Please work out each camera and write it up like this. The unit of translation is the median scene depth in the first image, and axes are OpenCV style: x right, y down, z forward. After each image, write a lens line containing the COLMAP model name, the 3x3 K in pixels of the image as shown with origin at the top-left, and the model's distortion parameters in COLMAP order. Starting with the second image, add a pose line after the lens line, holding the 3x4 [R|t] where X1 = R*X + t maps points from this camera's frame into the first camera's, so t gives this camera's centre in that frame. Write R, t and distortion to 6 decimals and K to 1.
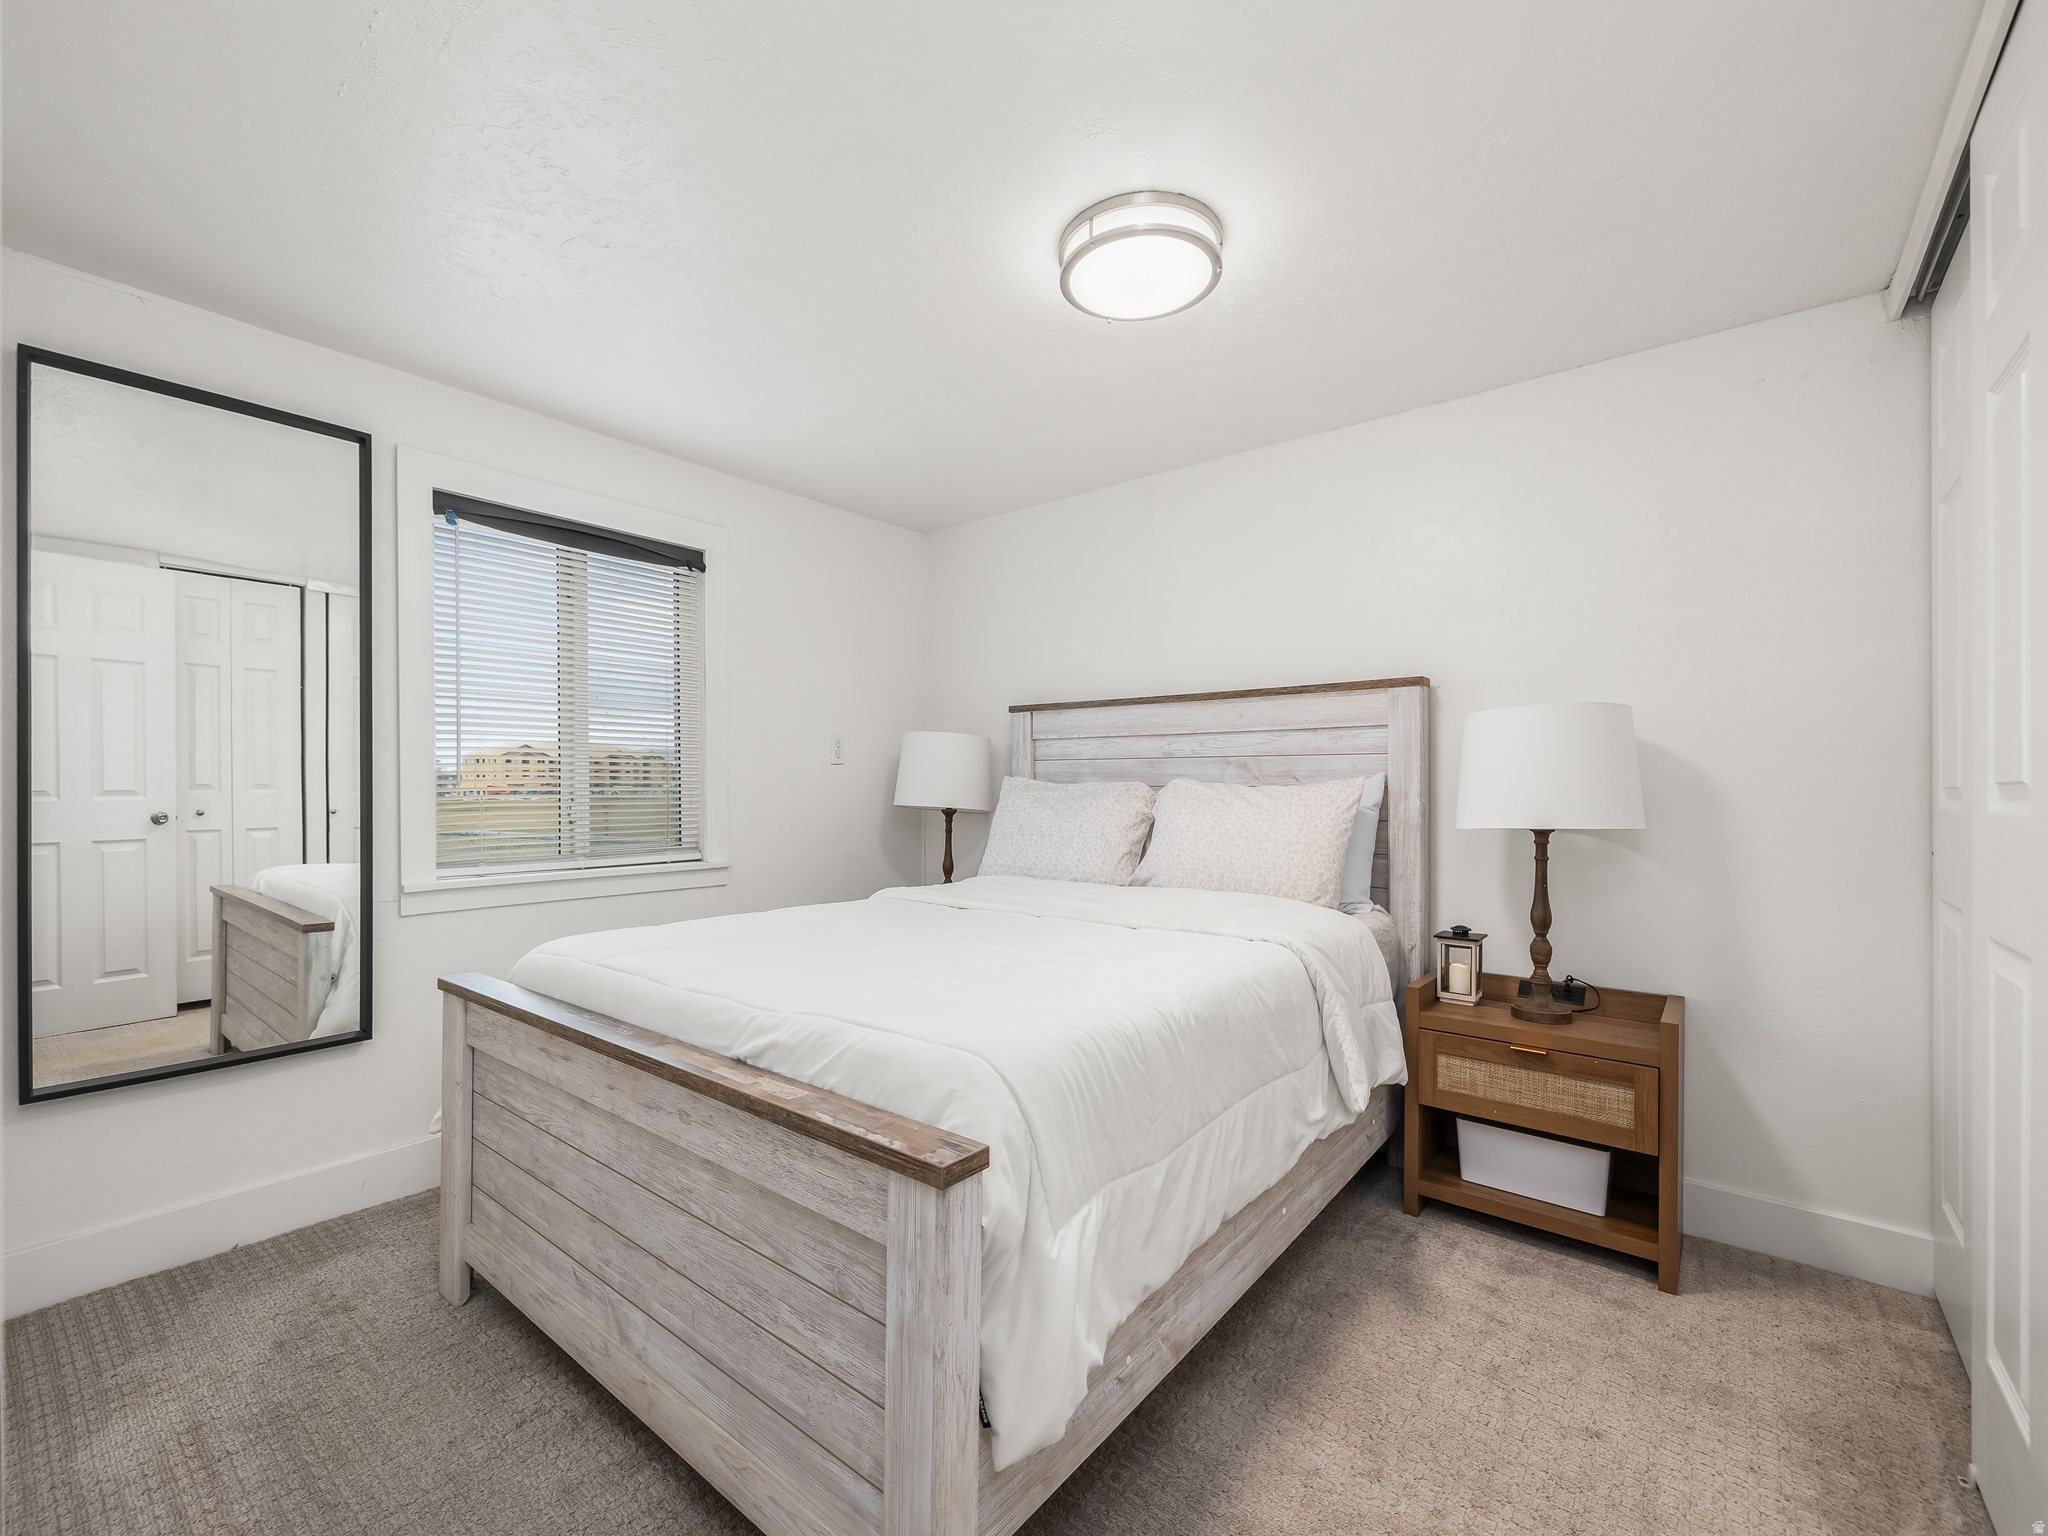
lens RADIAL K [[855.3, 0, 1023.9], [0, 855.3, 785.7], [0, 0, 1]] dist [0.003284, -0.000777]
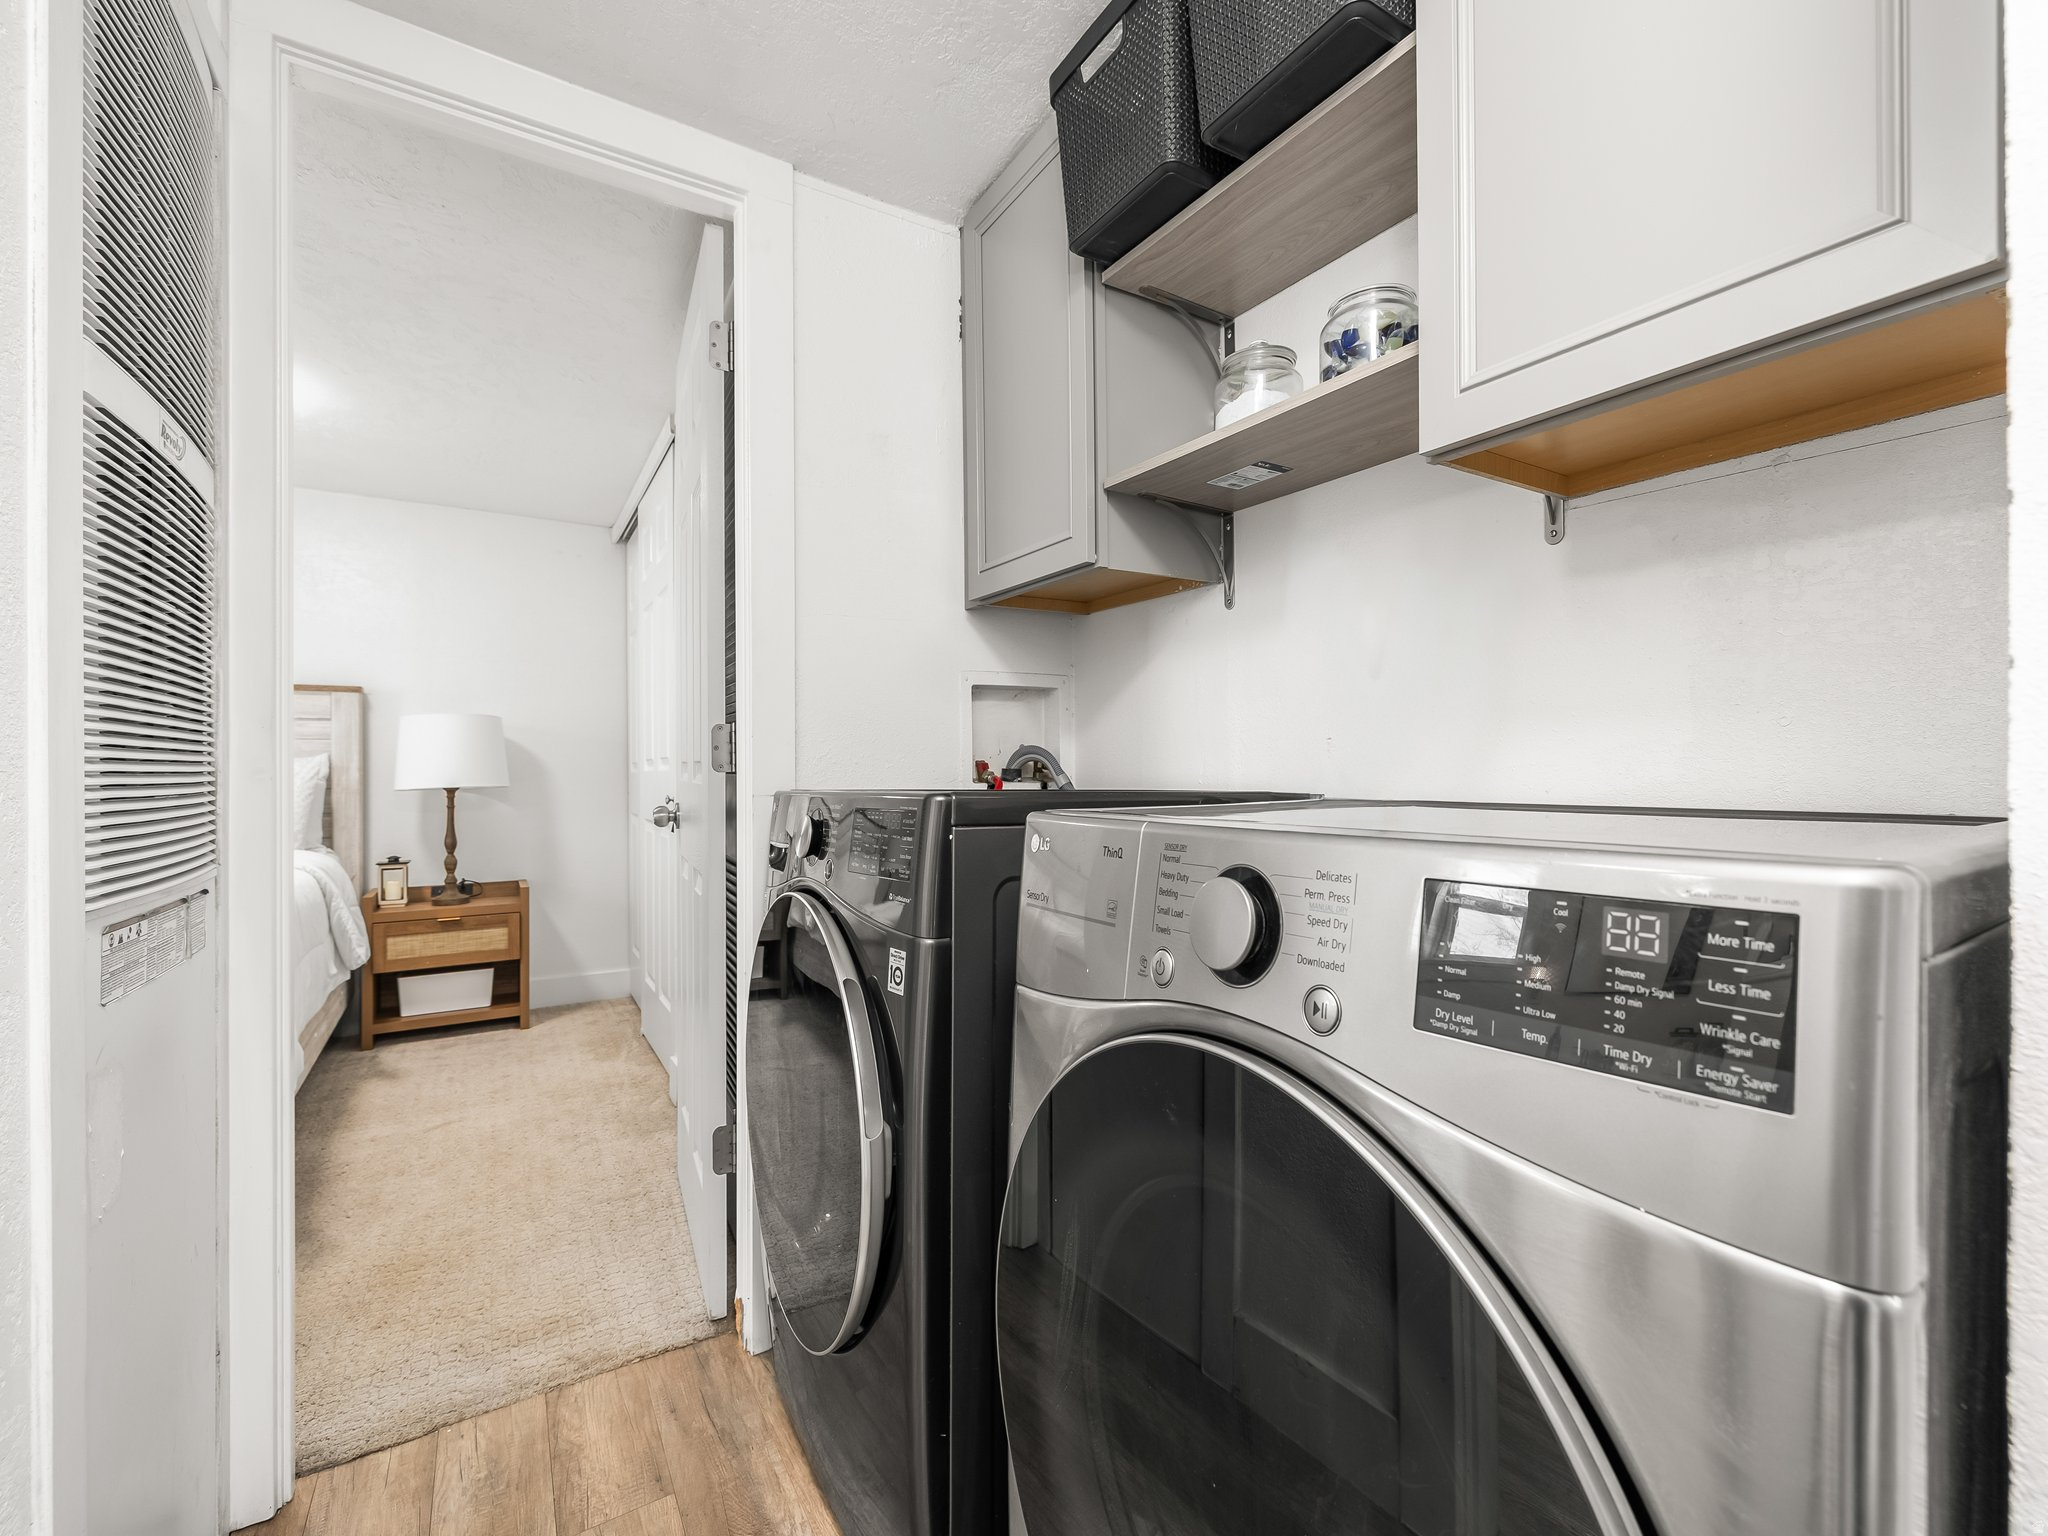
lens RADIAL K [[855.3, 0, 1012.6], [0, 855.3, 762.2], [0, 0, 1]] dist [0.003284, -0.000777]
pose [[0.330044, 0.000219, 0.943965, -0.654834], [0.006975, 0.999972, -0.002670, 0.012992], [-0.943940, 0.007465, 0.330034, -0.622550]]
